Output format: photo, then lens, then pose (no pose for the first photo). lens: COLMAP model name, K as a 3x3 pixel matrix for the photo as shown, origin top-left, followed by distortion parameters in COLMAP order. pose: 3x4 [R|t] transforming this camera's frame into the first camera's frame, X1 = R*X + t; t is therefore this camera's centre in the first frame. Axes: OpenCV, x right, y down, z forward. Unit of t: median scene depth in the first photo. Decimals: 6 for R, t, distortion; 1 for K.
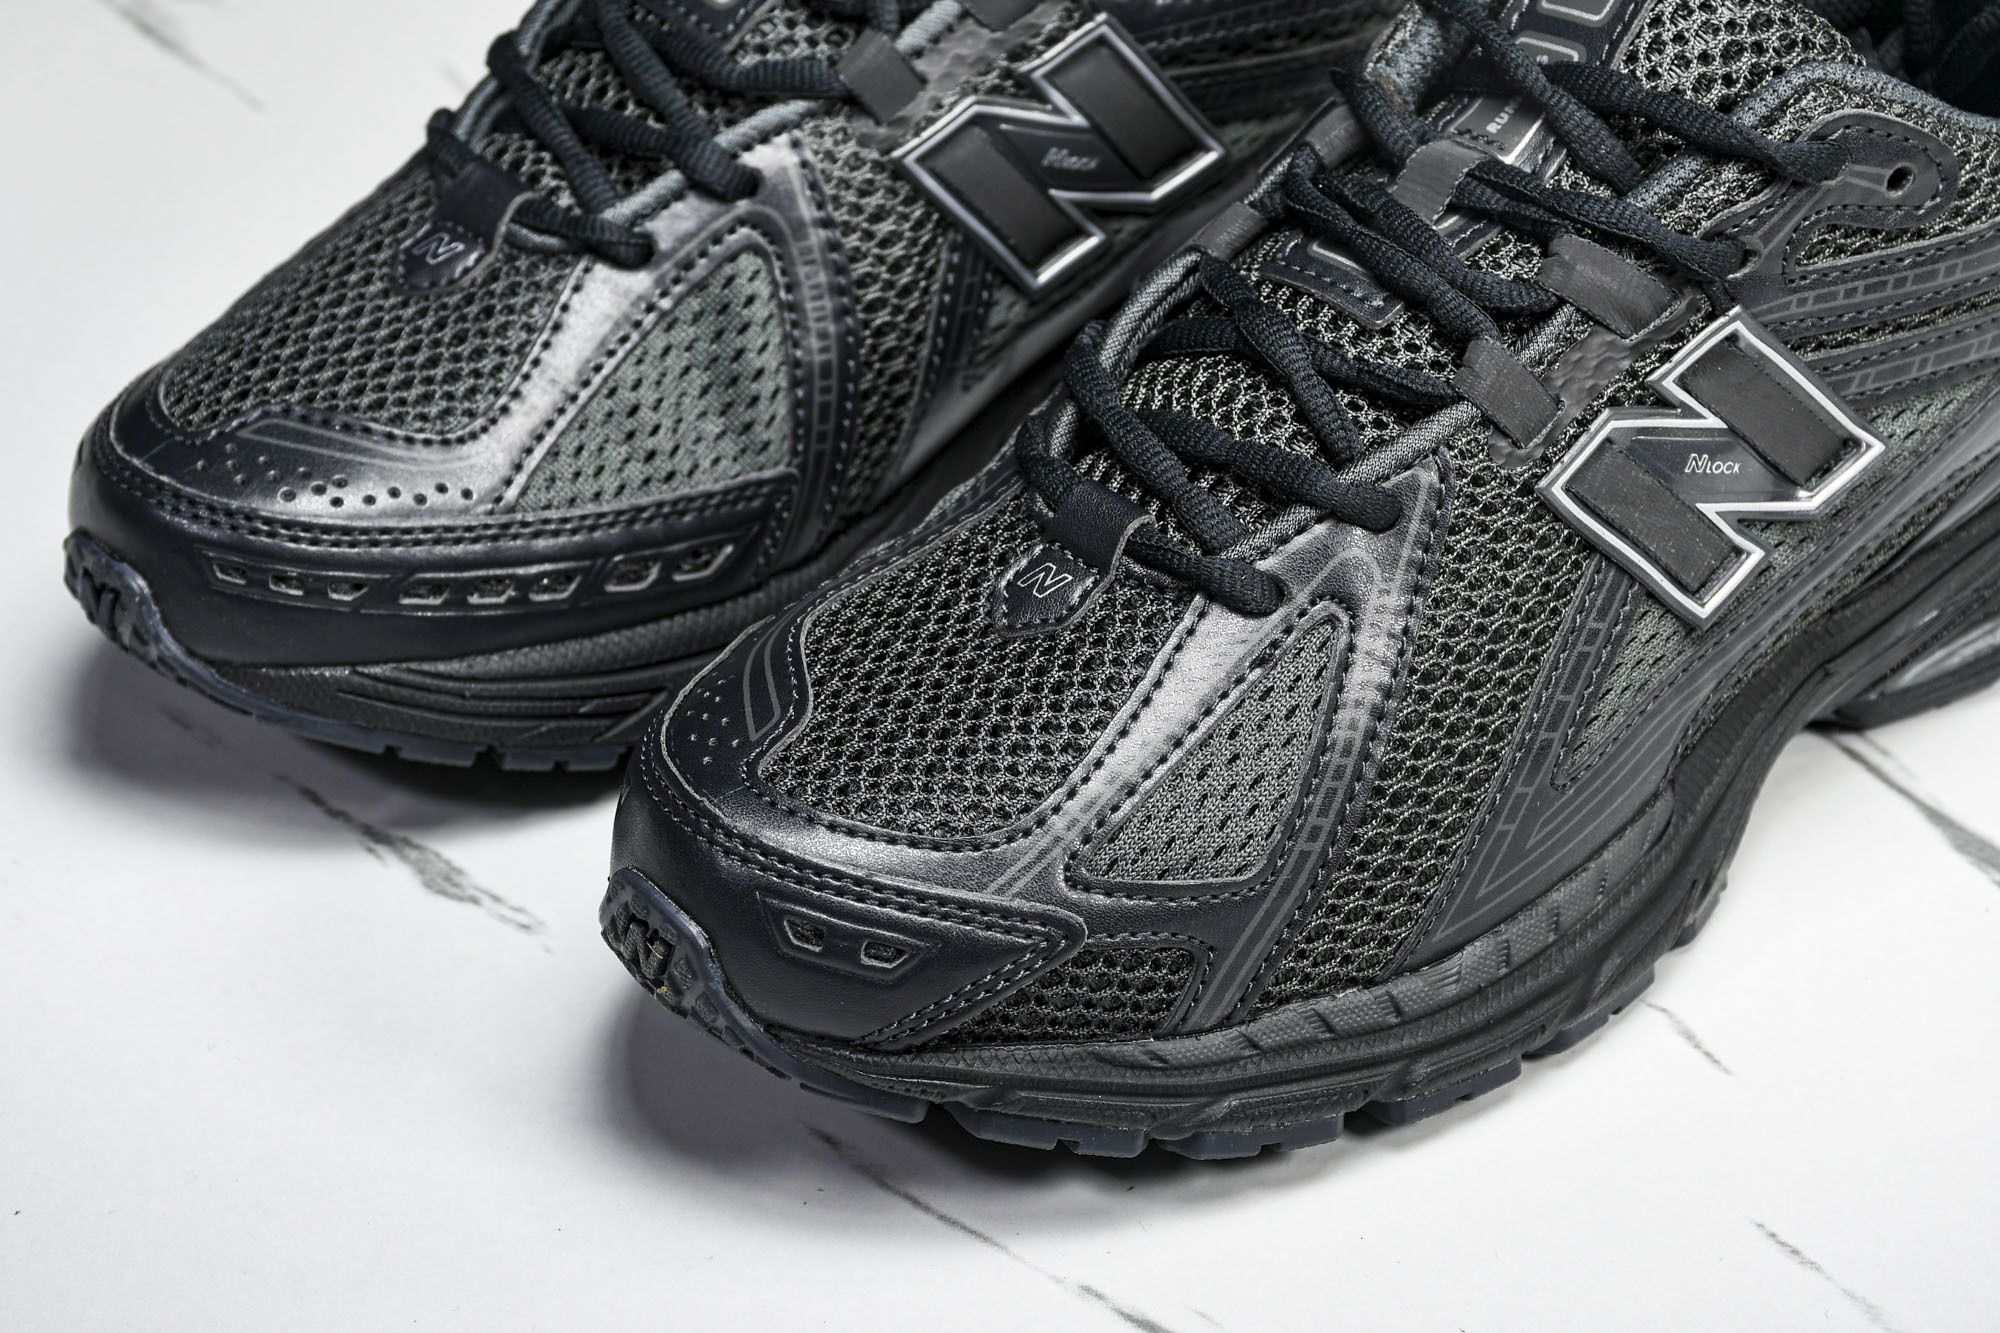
lens RADIAL K [[4997.1, 0, 971.3], [0, 4997.1, 740.0], [0, 0, 1]] dist [0.391883, 0.000000]
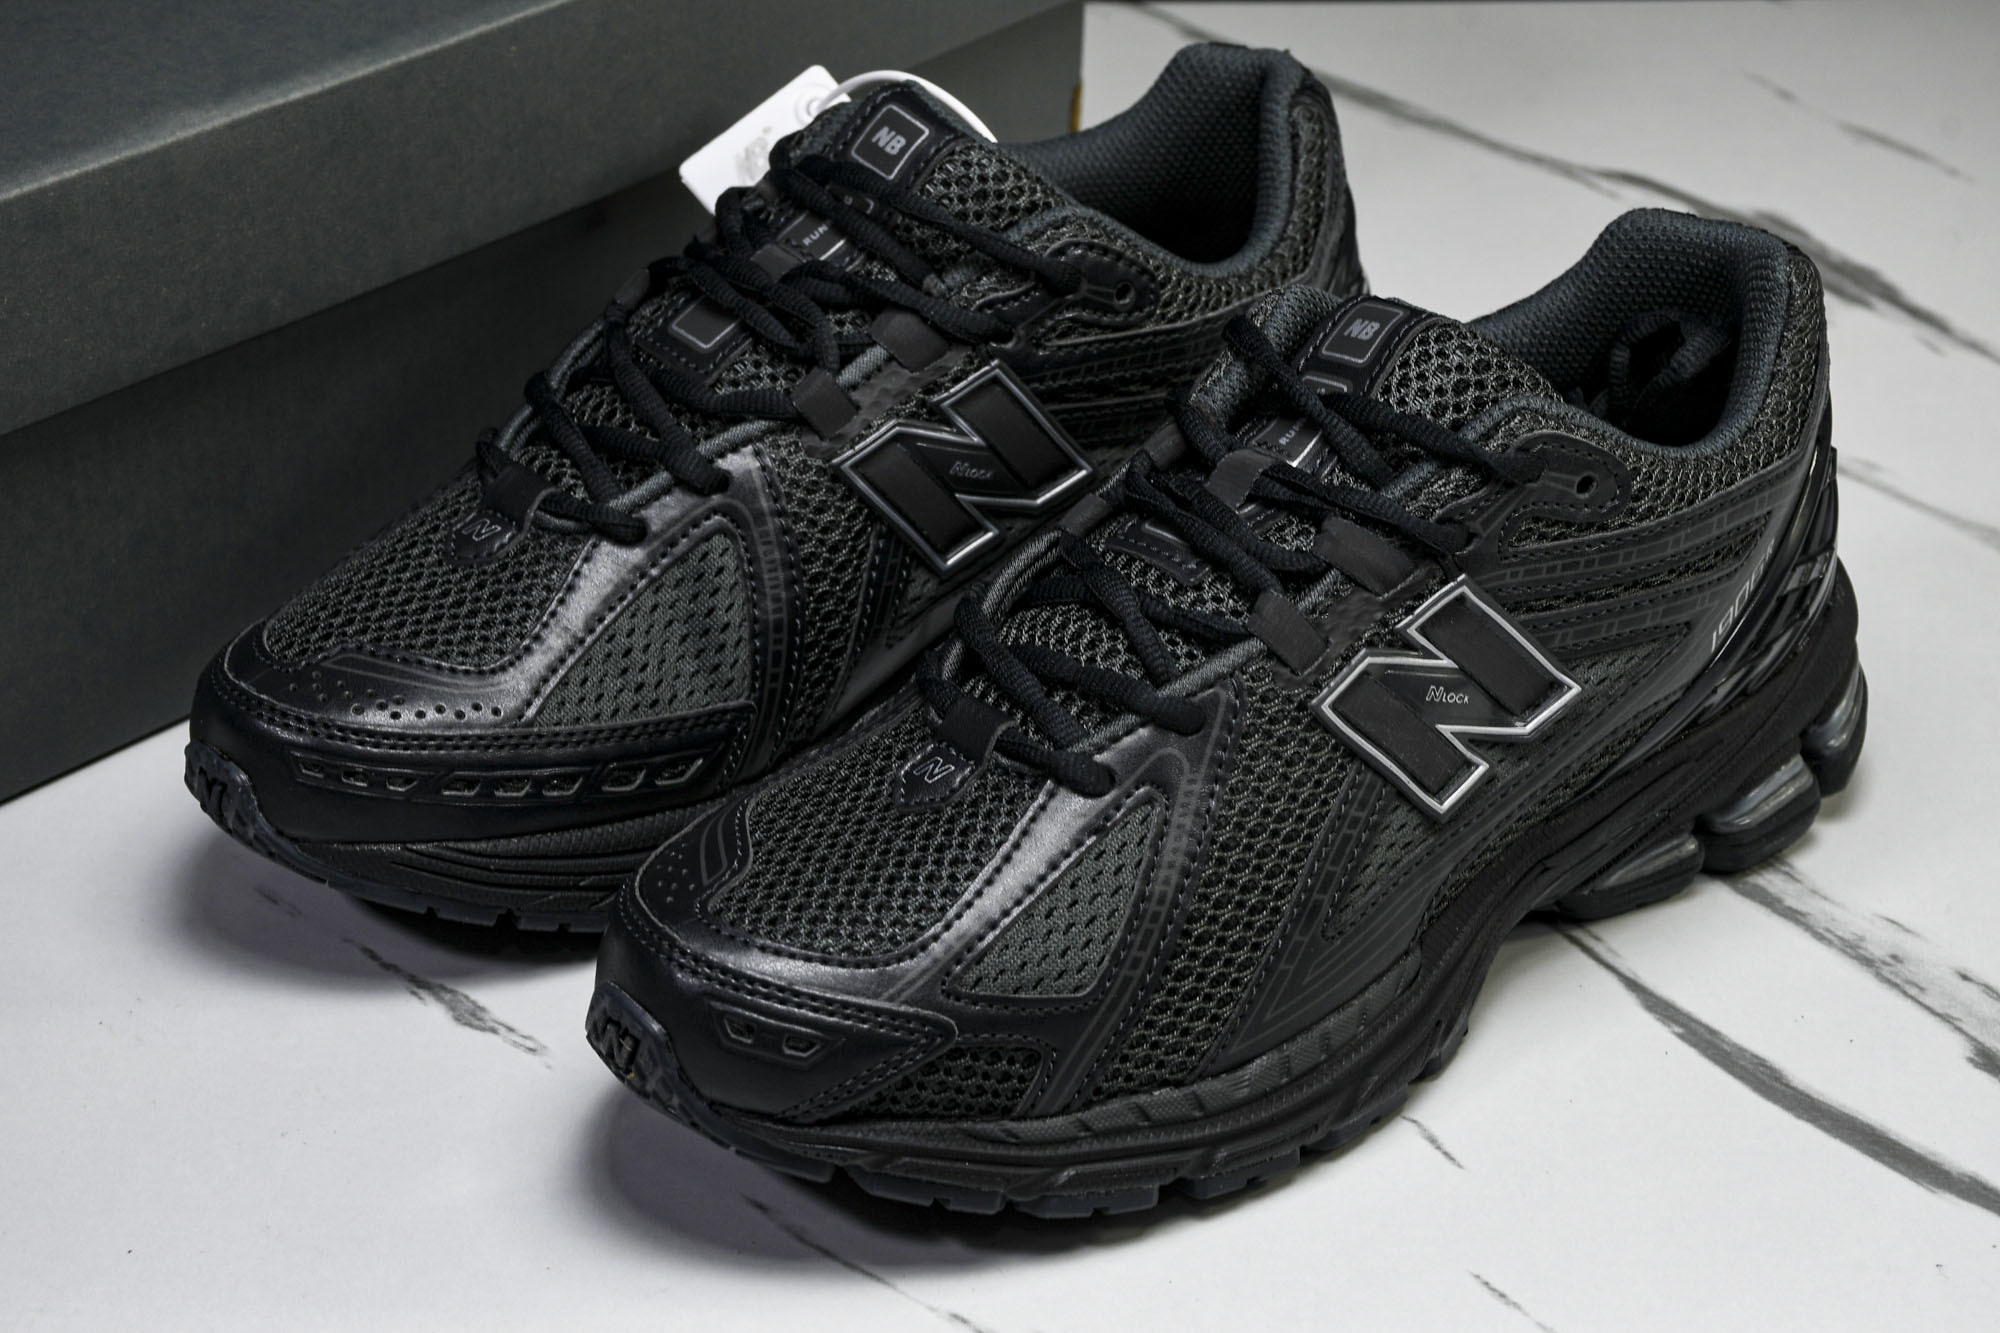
lens RADIAL K [[4479.5, 0, 977.8], [0, 4479.5, 675.0], [0, 0, 1]] dist [0.274273, 0.000000]
pose [[0.999871, 0.014709, -0.006438, 0.032617], [-0.015310, 0.994218, -0.106280, 0.065929], [0.004838, 0.106365, 0.994315, -0.159864]]
